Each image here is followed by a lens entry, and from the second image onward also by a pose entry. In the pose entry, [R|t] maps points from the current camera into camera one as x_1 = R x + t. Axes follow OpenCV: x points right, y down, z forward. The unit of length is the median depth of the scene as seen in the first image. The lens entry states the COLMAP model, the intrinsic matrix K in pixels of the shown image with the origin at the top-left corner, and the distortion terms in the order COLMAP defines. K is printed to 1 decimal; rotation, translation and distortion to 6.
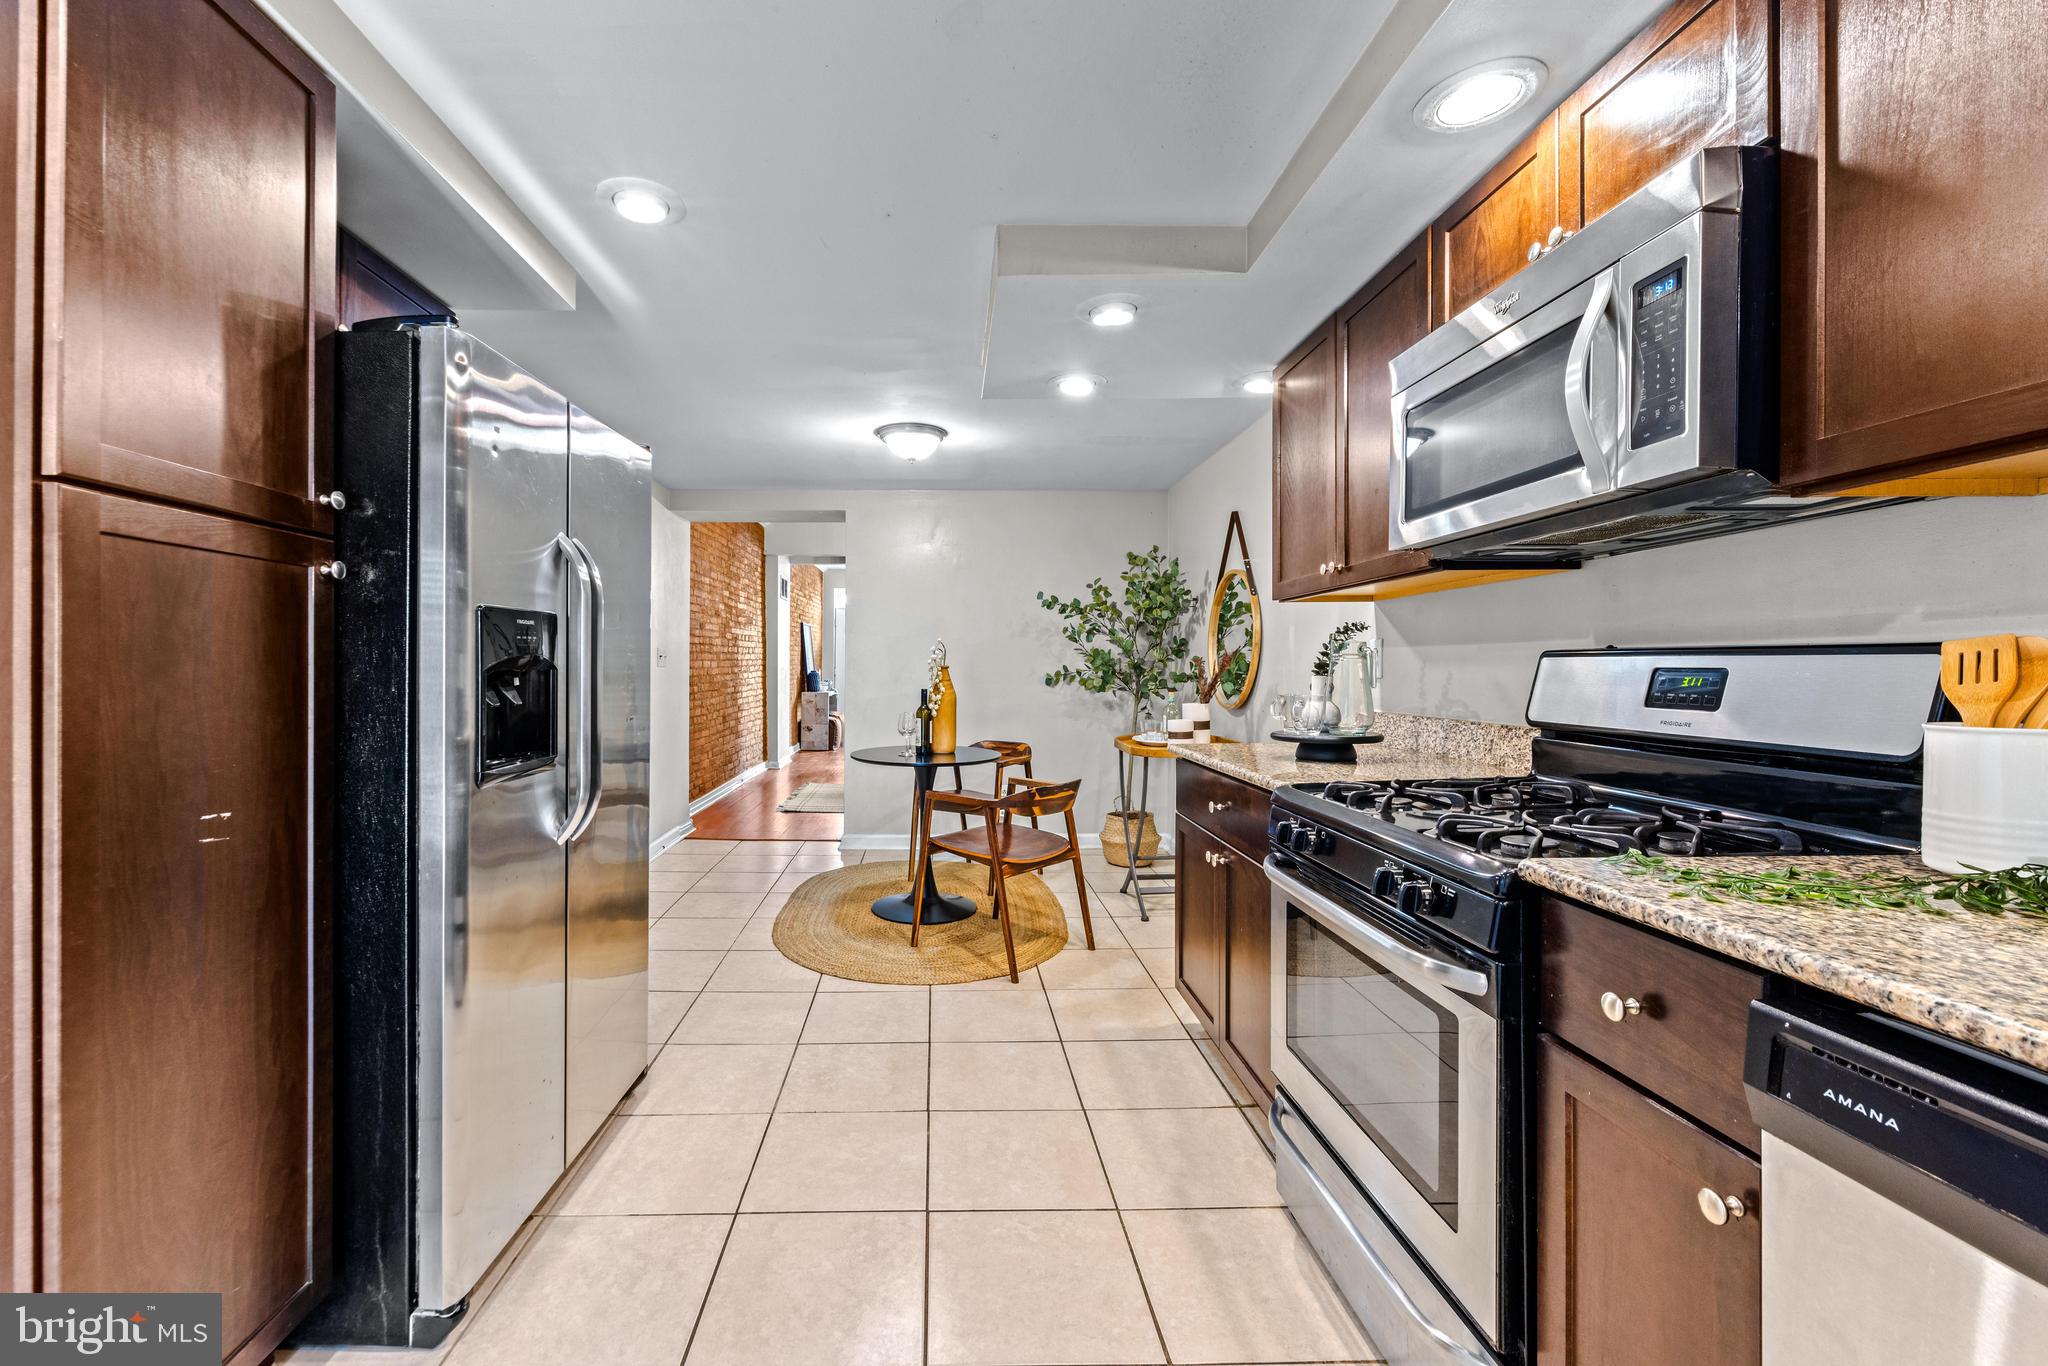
lens RADIAL K [[836.9, 0, 973.1], [0, 836.9, 640.3], [0, 0, 1]] dist [-0.000701, -0.000081]
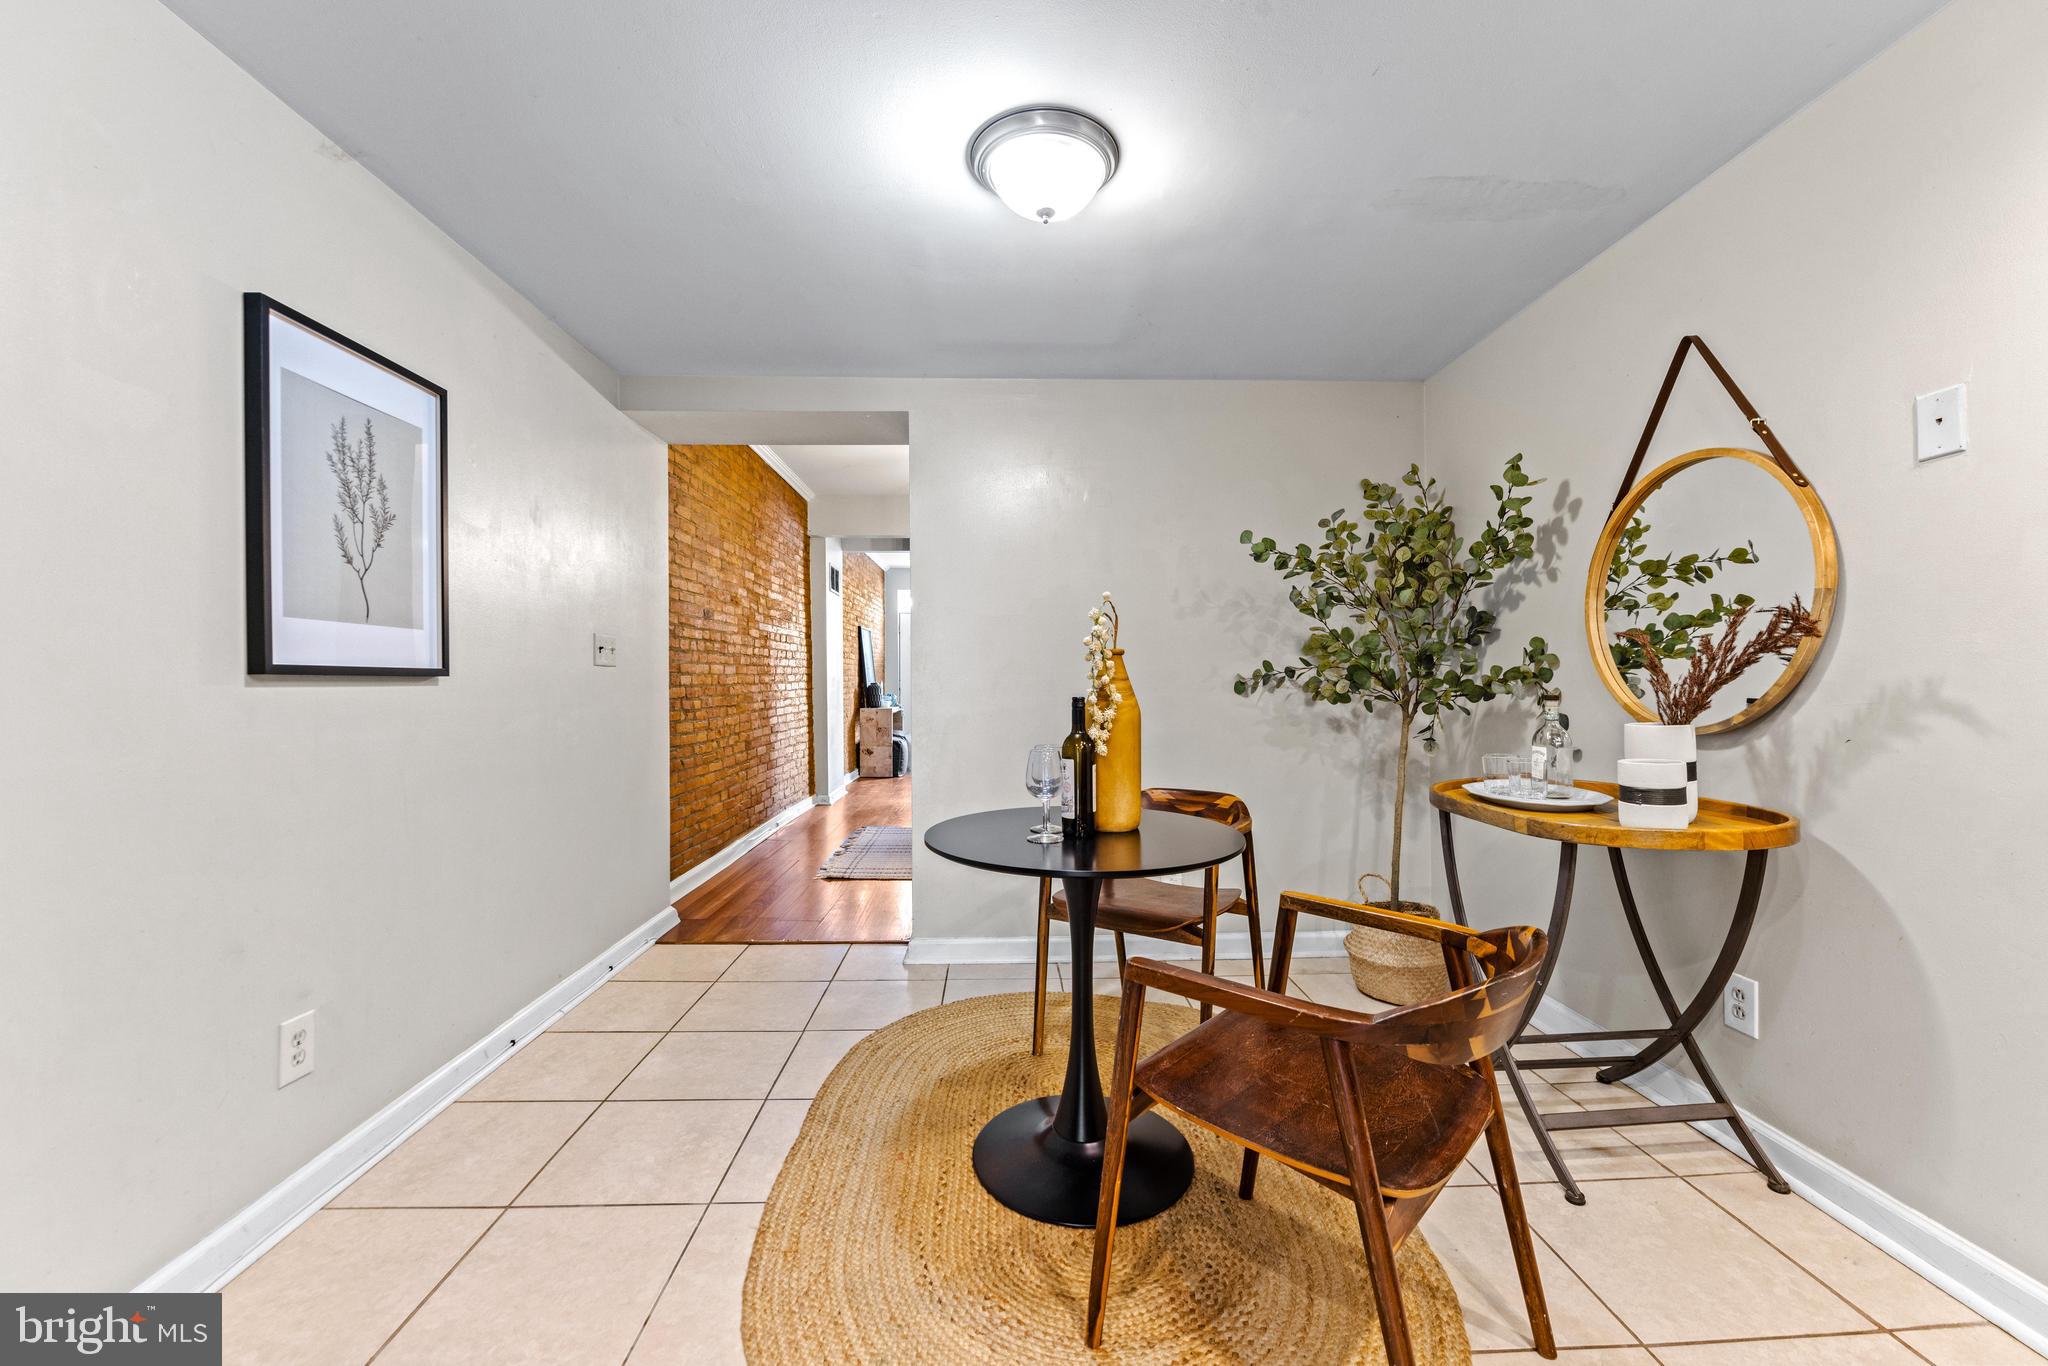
lens RADIAL K [[812.2, 0, 1022.1], [0, 812.2, 685.9], [0, 0, 1]] dist [-0.002501, -0.000379]
pose [[0.999844, -0.007040, -0.016187, -0.045826], [0.007593, 0.999380, 0.034391, 0.019838], [0.015935, -0.034508, 0.999277, 0.299831]]
